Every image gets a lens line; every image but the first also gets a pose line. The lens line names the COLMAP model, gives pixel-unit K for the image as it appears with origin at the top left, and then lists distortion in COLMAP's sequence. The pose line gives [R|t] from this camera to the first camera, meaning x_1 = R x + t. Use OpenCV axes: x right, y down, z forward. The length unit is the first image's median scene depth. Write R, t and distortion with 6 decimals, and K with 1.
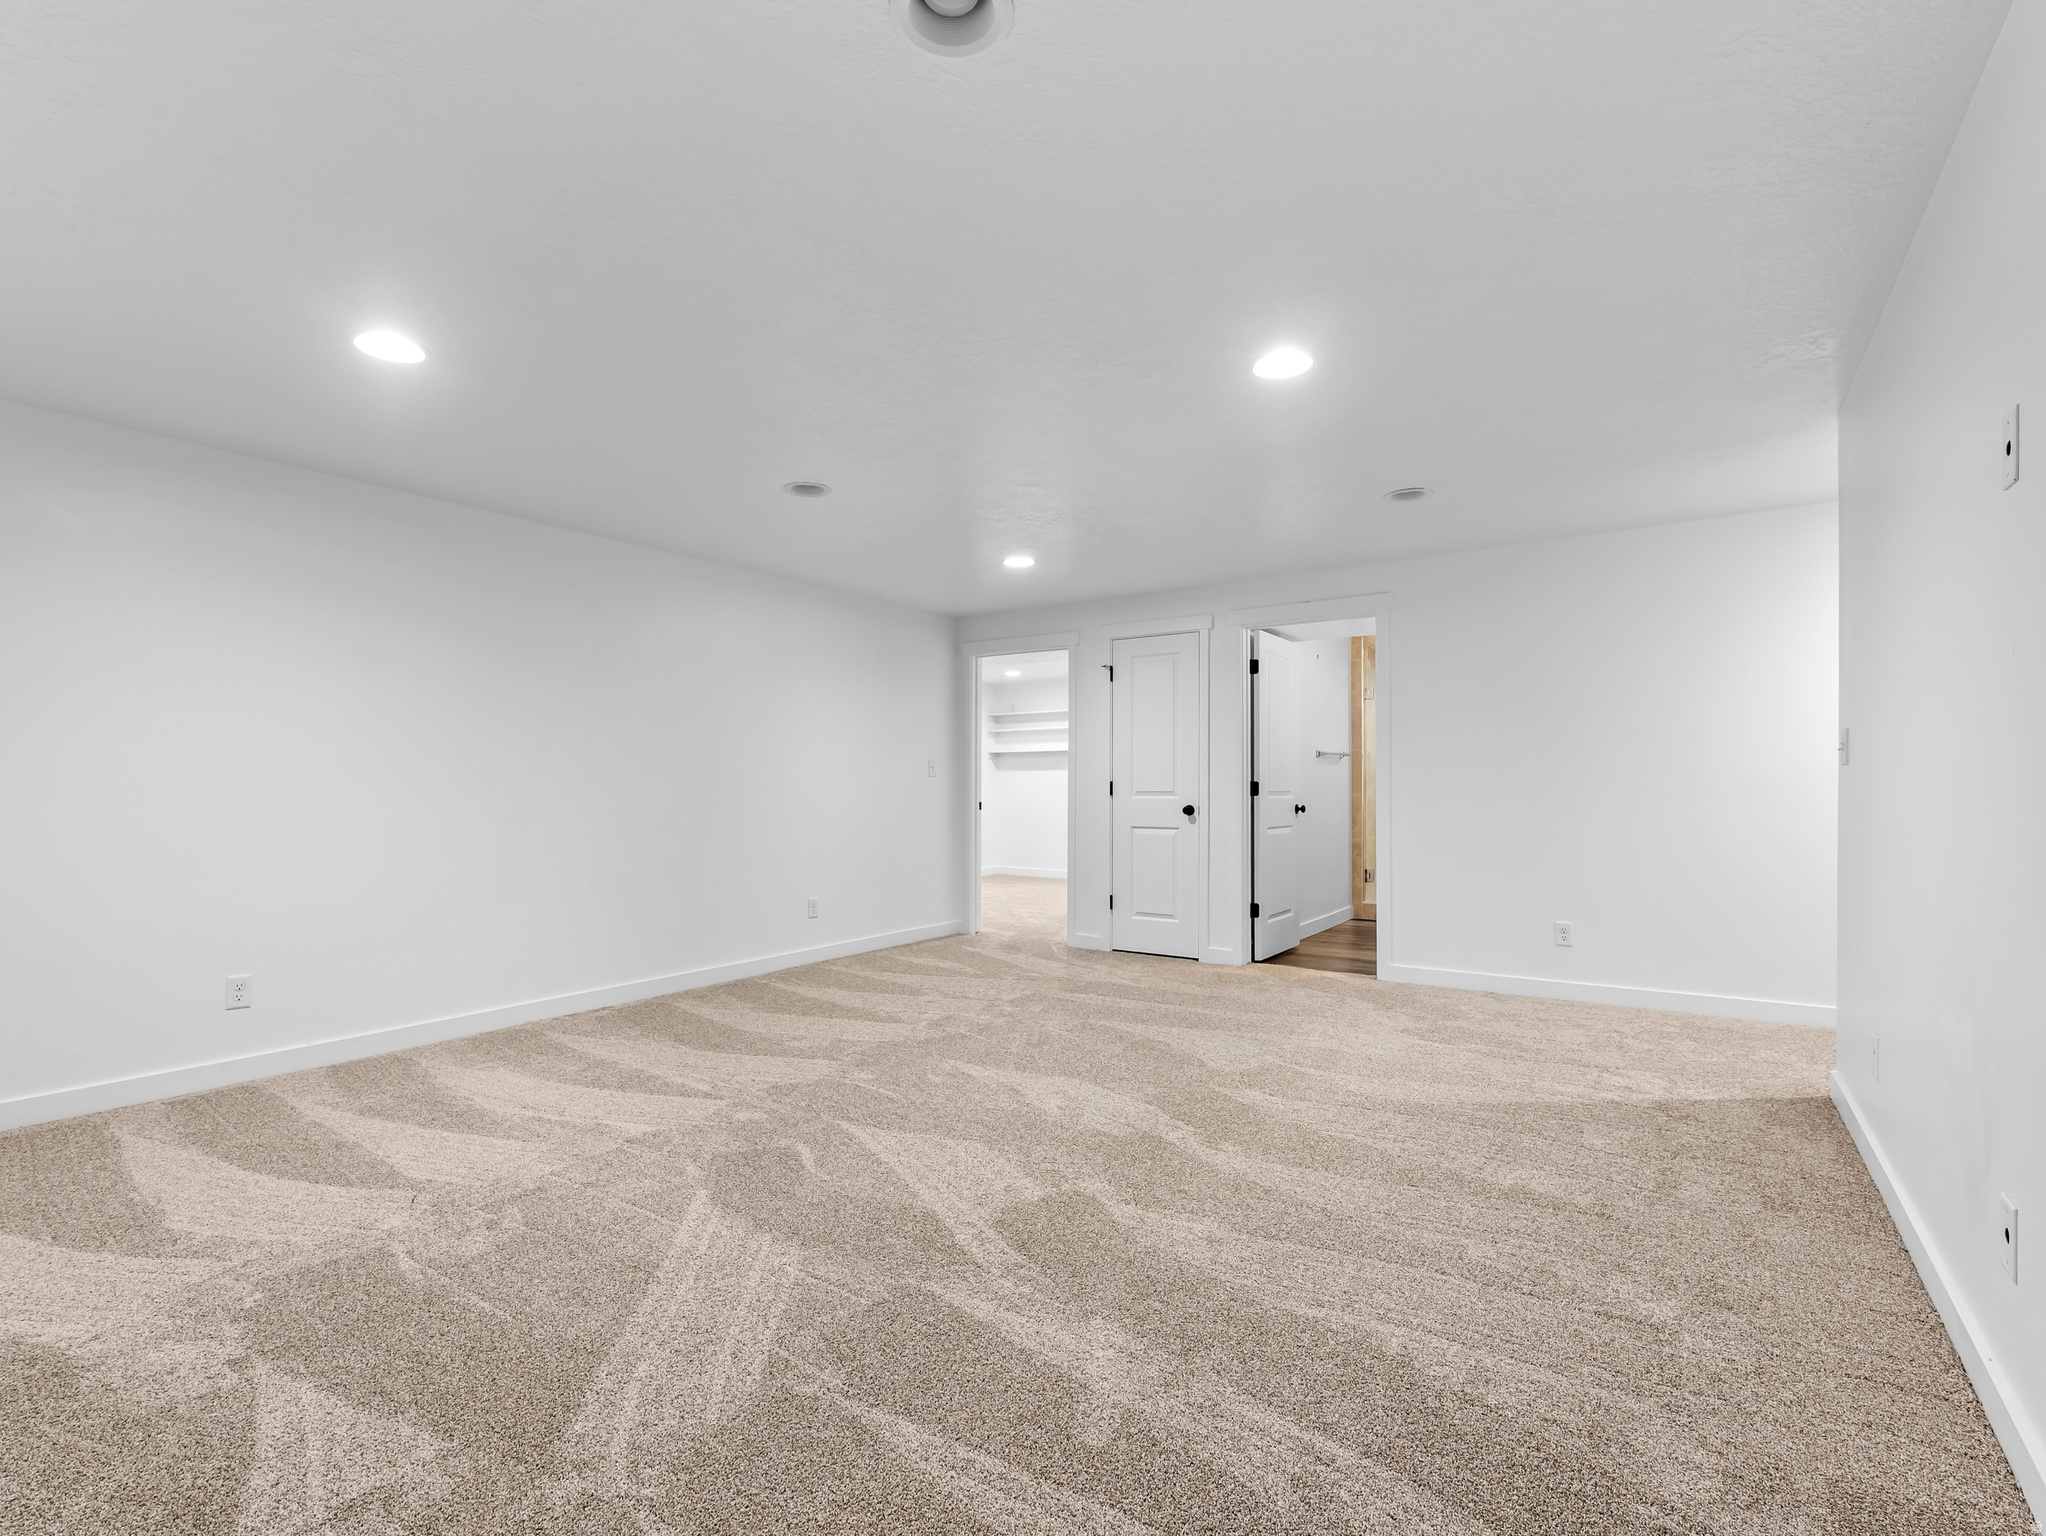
lens RADIAL K [[948.1, 0, 1022.3], [0, 948.1, 785.1], [0, 0, 1]] dist [0.006590, -0.000904]
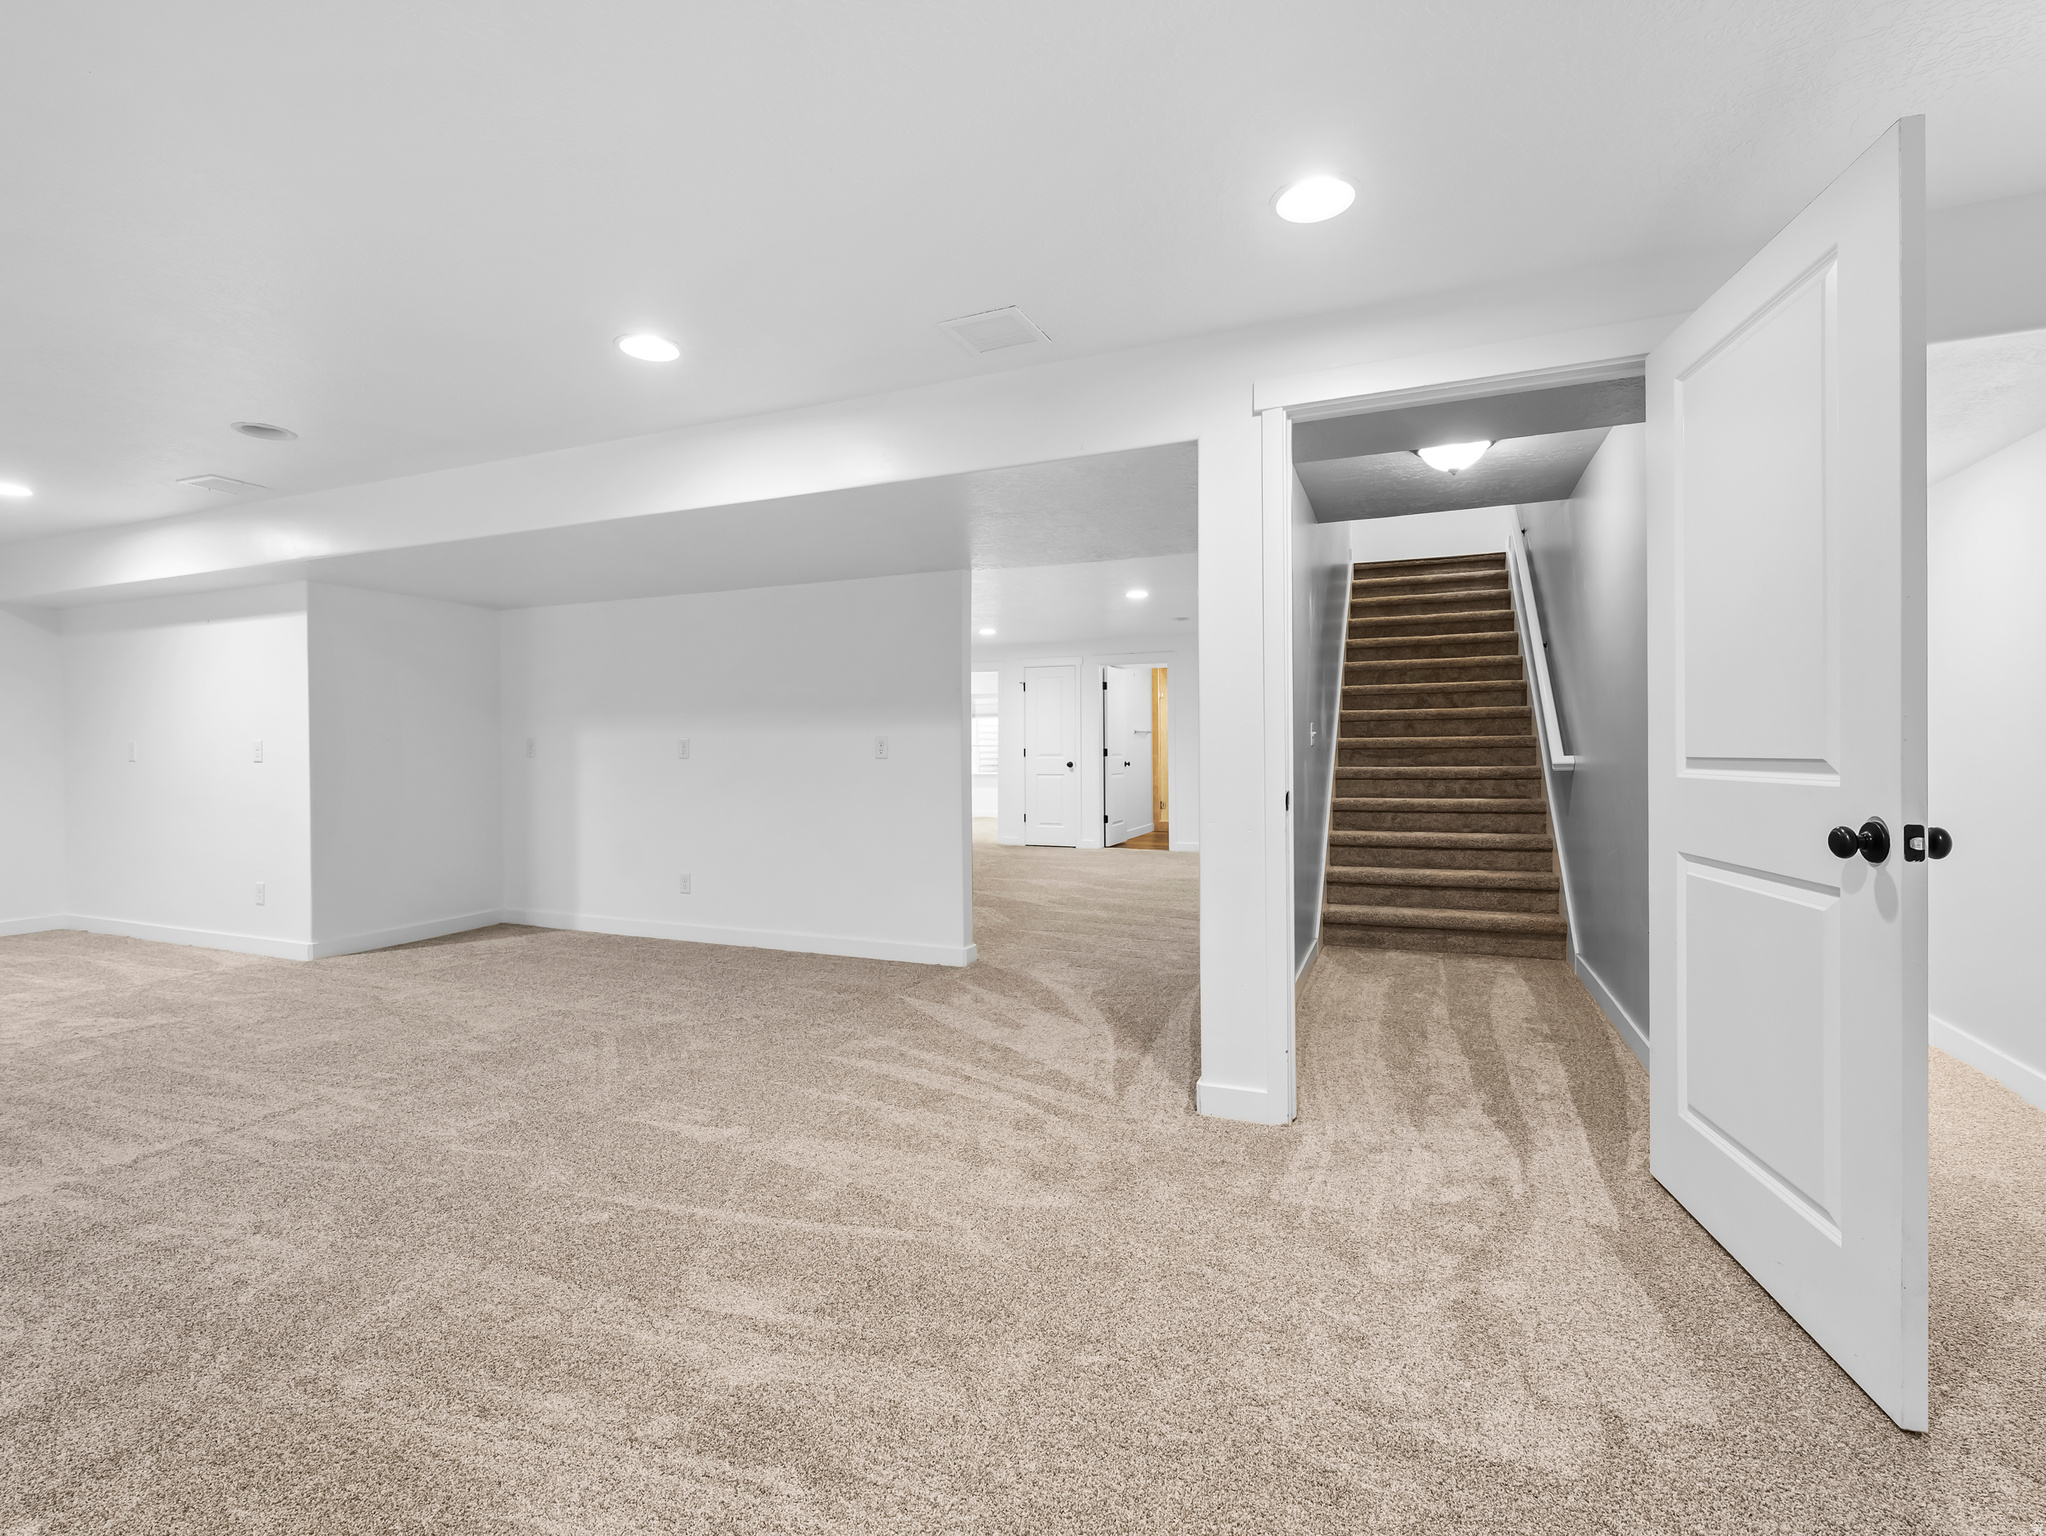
lens RADIAL K [[948.1, 0, 1022.2], [0, 948.1, 755.2], [0, 0, 1]] dist [0.006590, -0.000904]
pose [[0.977604, -0.008726, 0.210271, -0.277625], [0.008888, 0.999960, 0.000176, 0.007443], [-0.210264, 0.001697, 0.977643, -0.706011]]
